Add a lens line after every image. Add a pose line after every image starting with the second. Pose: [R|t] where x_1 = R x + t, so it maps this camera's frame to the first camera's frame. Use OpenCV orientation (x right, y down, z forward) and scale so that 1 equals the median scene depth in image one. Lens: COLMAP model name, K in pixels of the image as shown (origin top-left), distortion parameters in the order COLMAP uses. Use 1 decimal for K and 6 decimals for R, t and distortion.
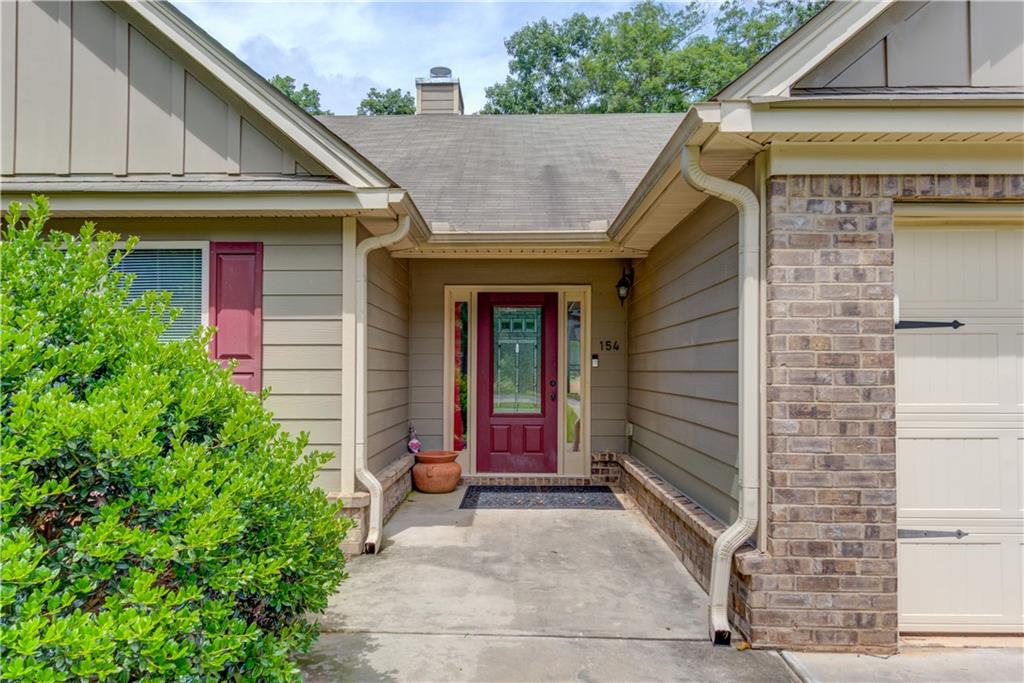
lens RADIAL K [[664.8, 0, 512.0], [0, 664.8, 341.5], [0, 0, 1]] dist [0.001104, 0.000099]
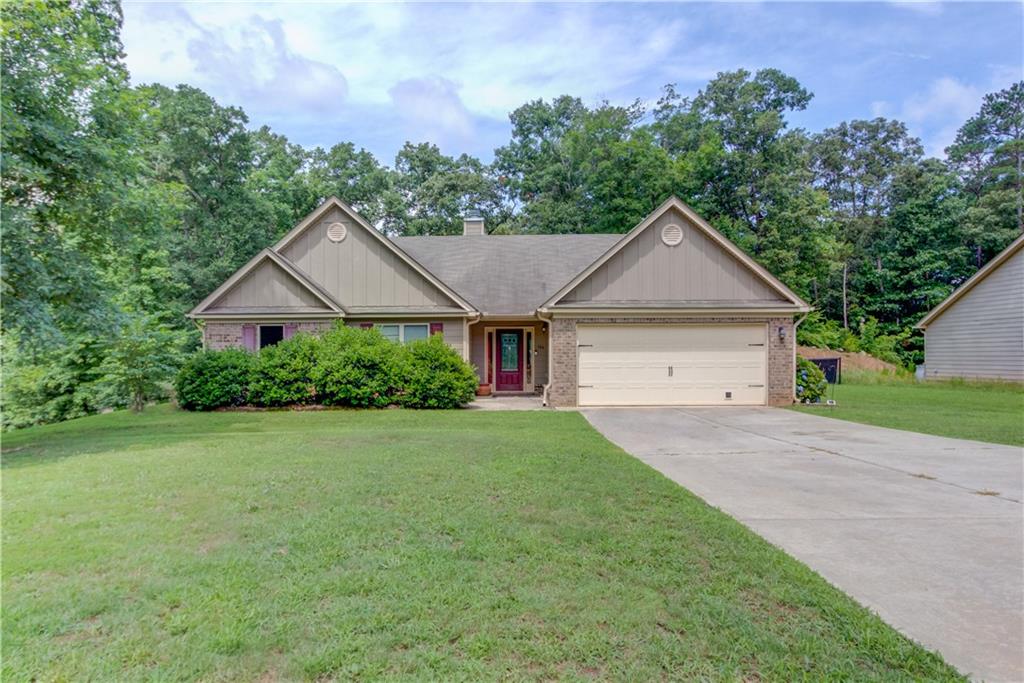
lens RADIAL K [[520.3, 0, 512.0], [0, 520.3, 341.5], [0, 0, 1]] dist [-0.000358, -0.000026]
pose [[0.999978, -0.001633, -0.006416, 0.034140], [0.001698, 0.999946, 0.010212, -0.043393], [0.006399, -0.010223, 0.999927, -1.296007]]
